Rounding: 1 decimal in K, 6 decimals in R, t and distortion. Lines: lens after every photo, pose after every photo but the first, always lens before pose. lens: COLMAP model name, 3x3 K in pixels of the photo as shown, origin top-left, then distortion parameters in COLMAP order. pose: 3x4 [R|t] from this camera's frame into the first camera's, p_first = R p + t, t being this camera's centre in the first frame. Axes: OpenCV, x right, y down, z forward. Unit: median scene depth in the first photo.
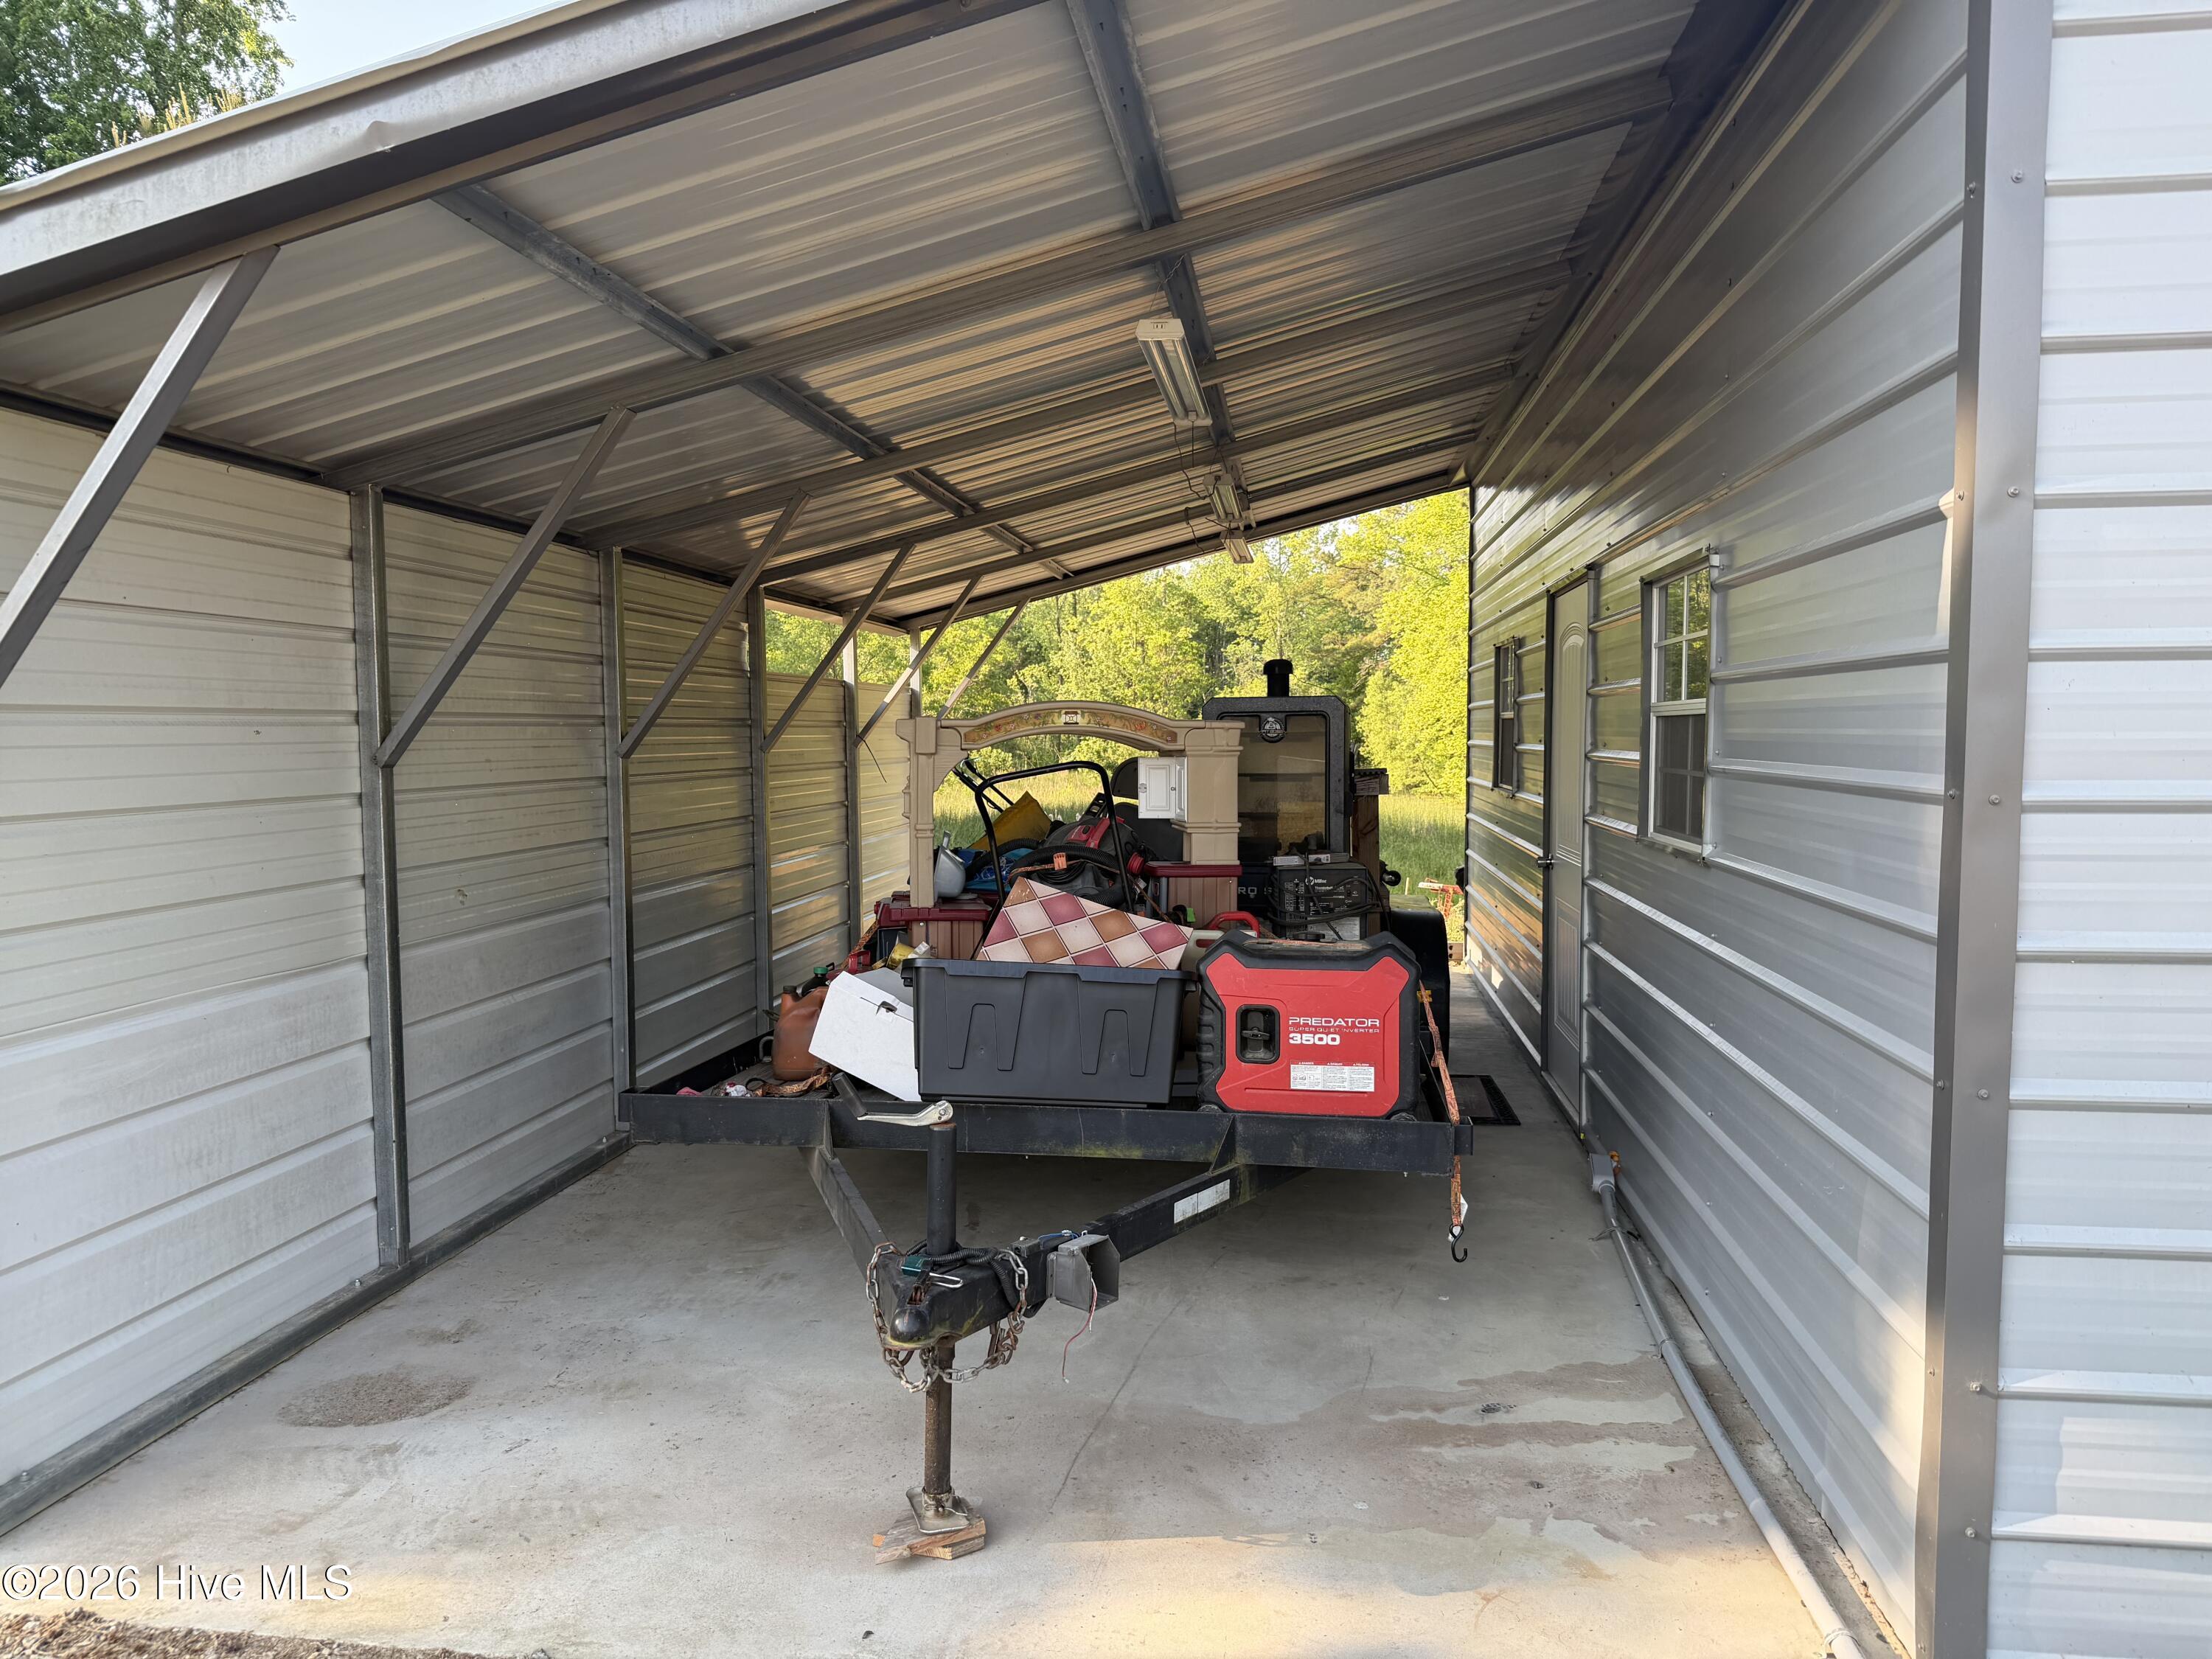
lens RADIAL K [[1583.9, 0, 1082.6], [0, 1583.9, 830.5], [0, 0, 1]] dist [0.038254, -0.023371]
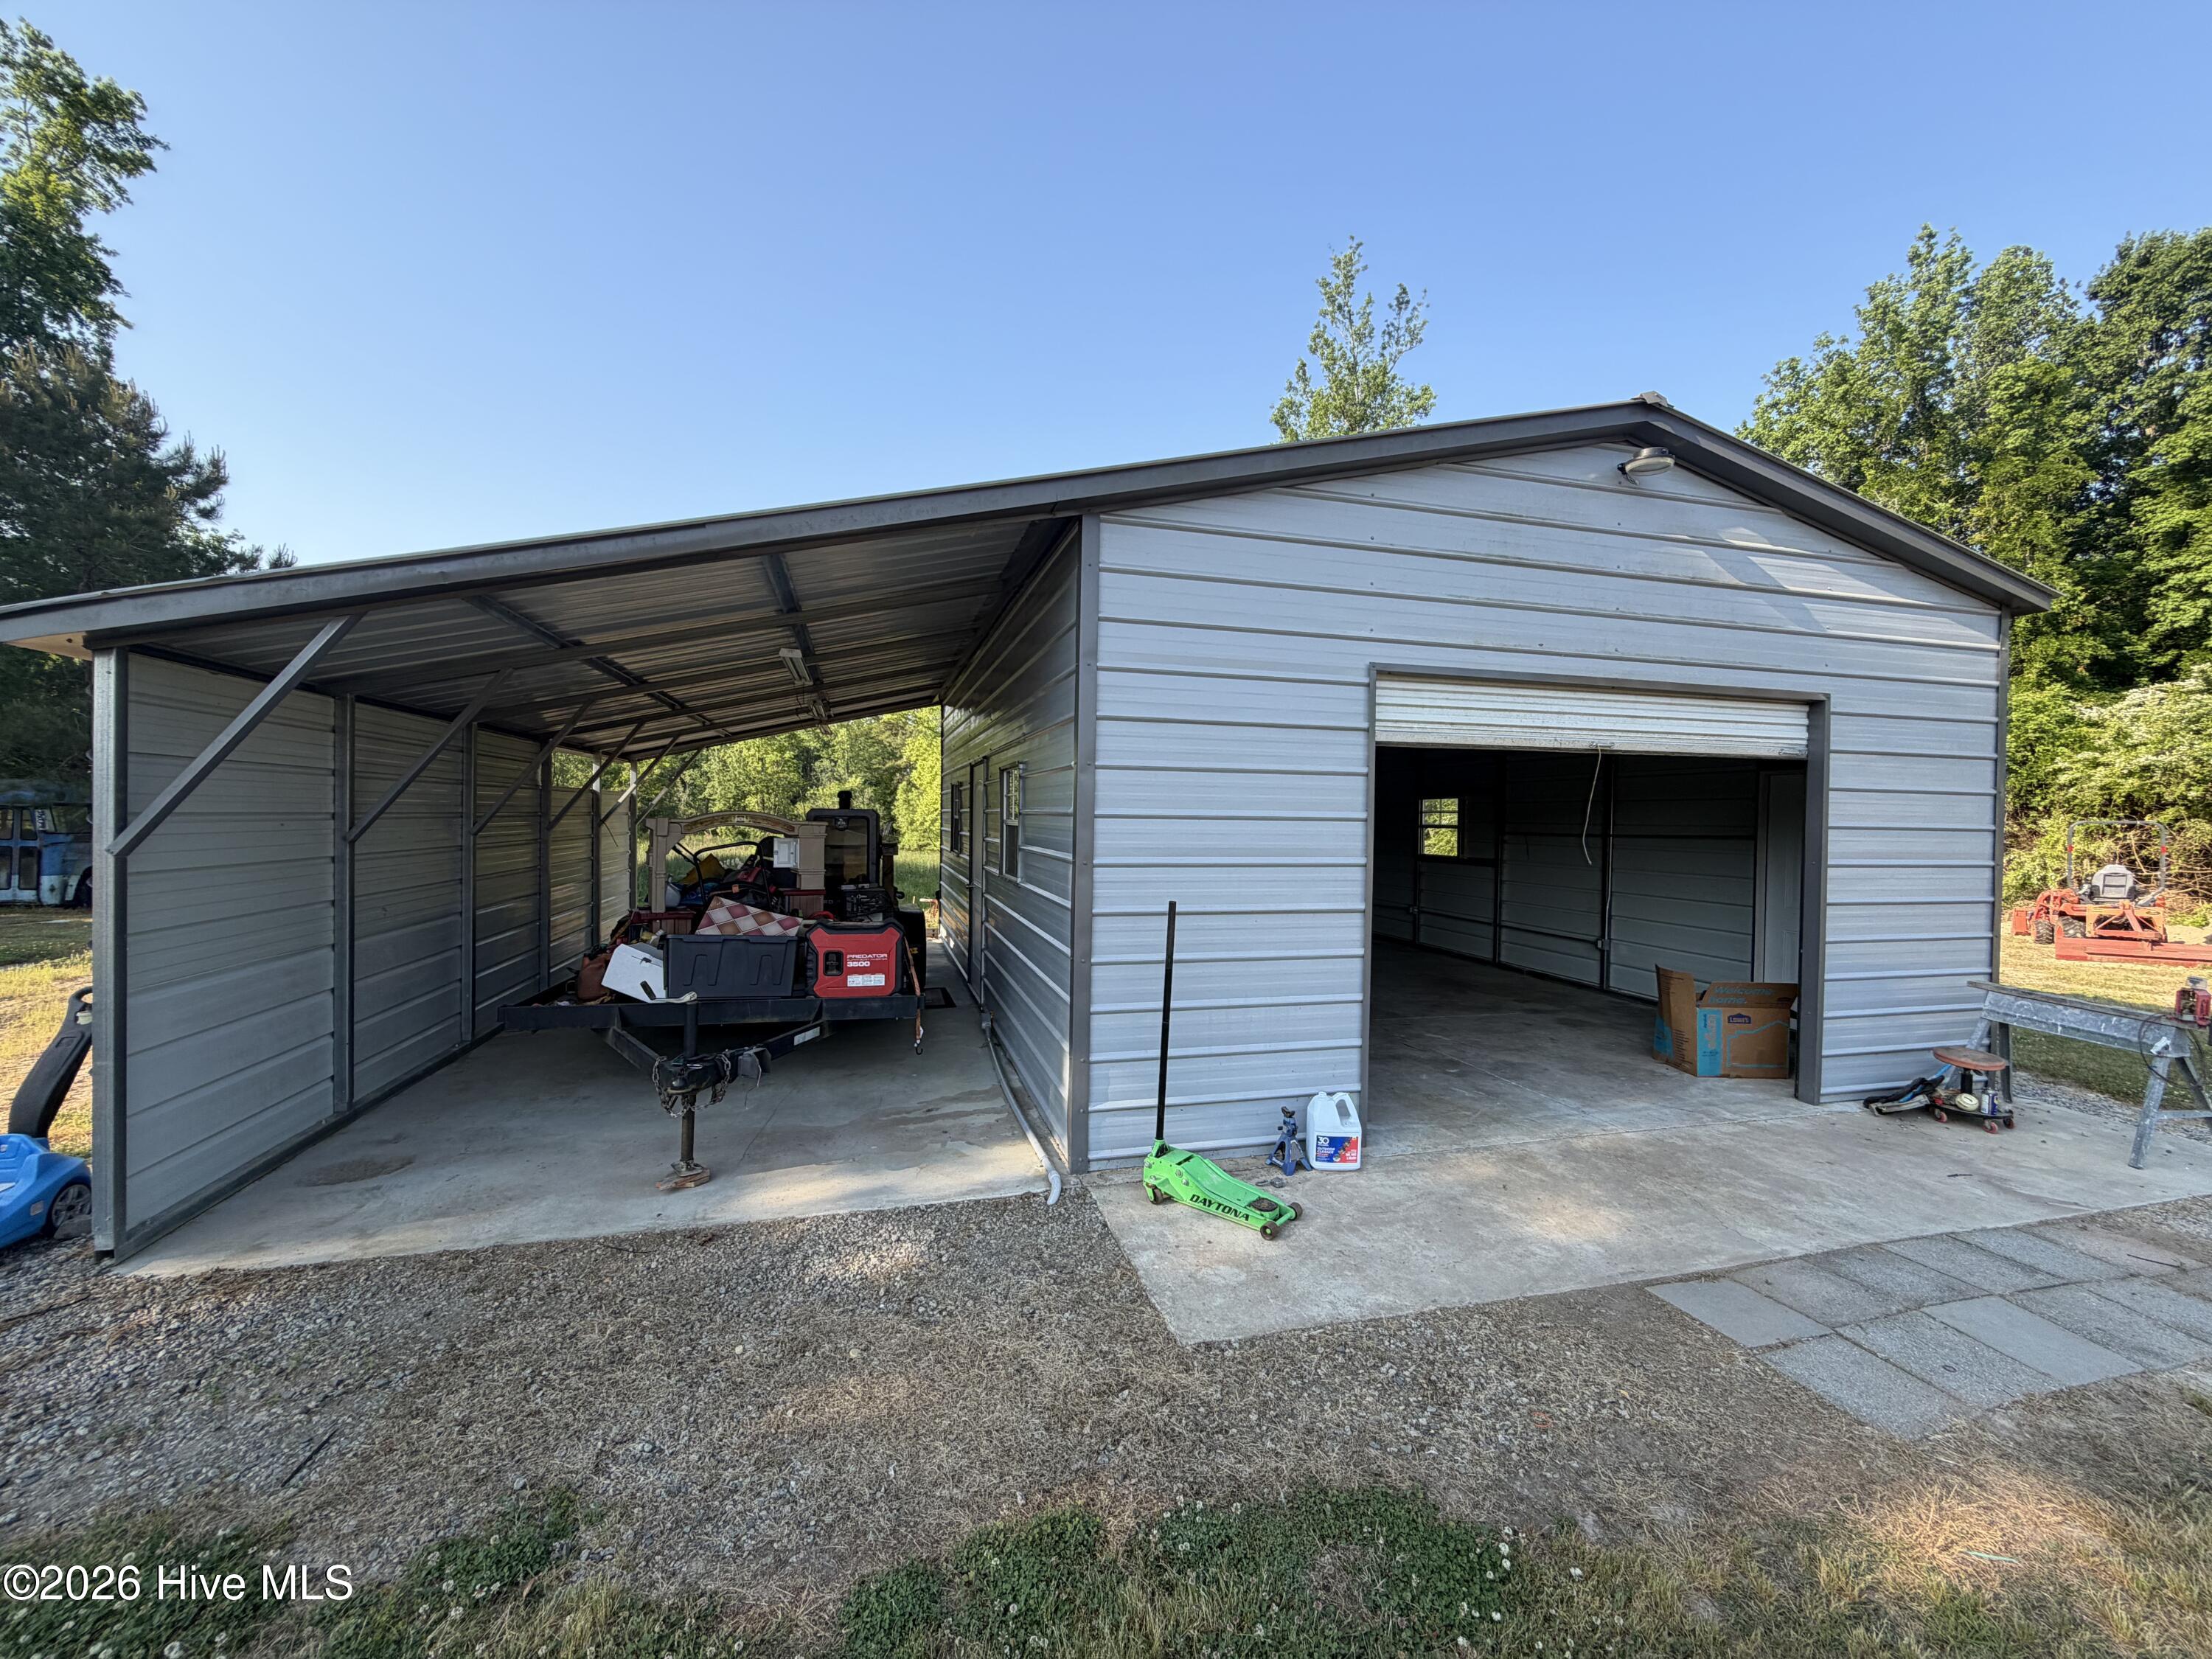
lens RADIAL K [[882.3, 0, 1108.3], [0, 882.3, 824.9], [0, 0, 1]] dist [-0.002618, 0.001560]
pose [[0.915979, 0.016389, 0.400891, -0.036365], [0.004420, 0.998693, -0.050925, -0.003730], [-0.401201, 0.048418, 0.914709, -0.311118]]
